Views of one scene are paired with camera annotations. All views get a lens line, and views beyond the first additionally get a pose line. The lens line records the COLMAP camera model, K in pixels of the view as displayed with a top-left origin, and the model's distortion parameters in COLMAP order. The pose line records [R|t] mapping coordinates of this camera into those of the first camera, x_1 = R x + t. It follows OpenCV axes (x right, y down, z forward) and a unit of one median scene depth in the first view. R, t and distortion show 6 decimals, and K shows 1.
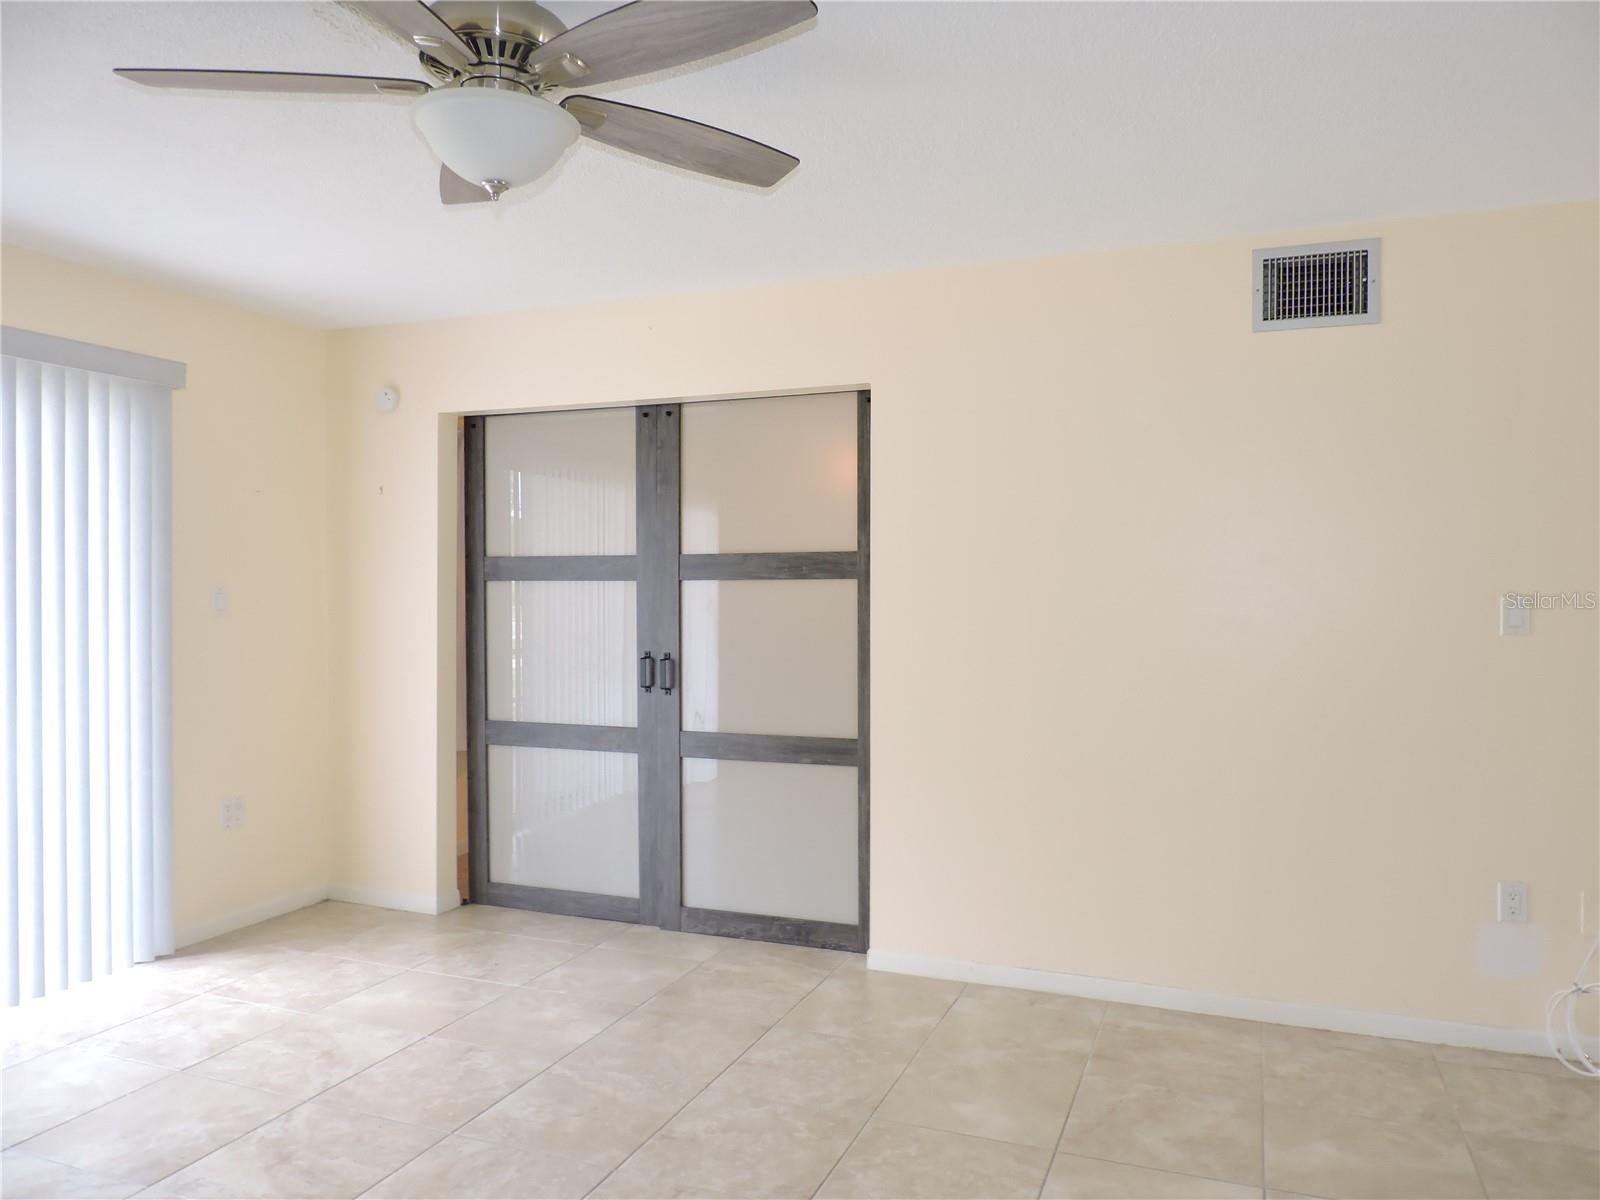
lens RADIAL K [[1136.1, 0, 797.5], [0, 1136.1, 597.0], [0, 0, 1]] dist [-0.012684, 0.008374]
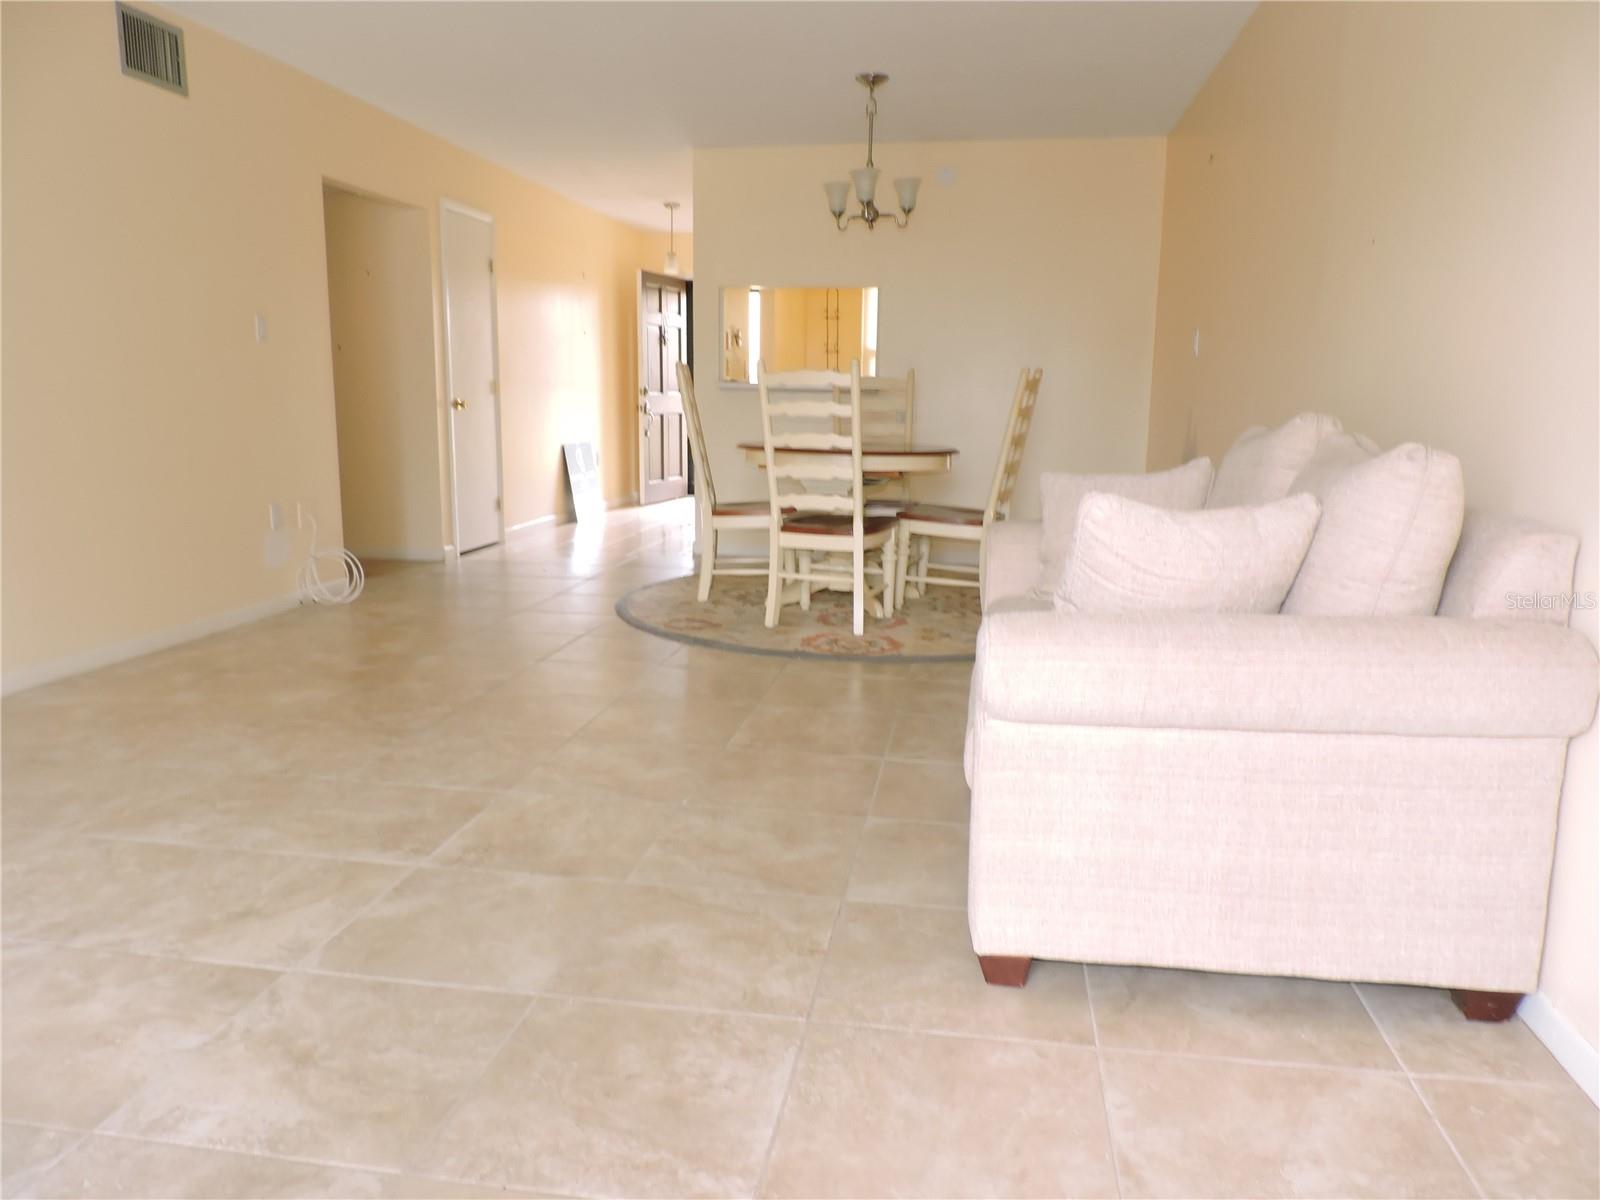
lens RADIAL K [[1136.1, 0, 800.1], [0, 1136.1, 600.2], [0, 0, 1]] dist [-0.012684, 0.008374]
pose [[-0.232349, -0.174135, 0.956917, -1.226259], [-0.003269, 0.983977, 0.178265, 0.110769], [-0.972627, 0.038292, -0.229195, 0.735054]]
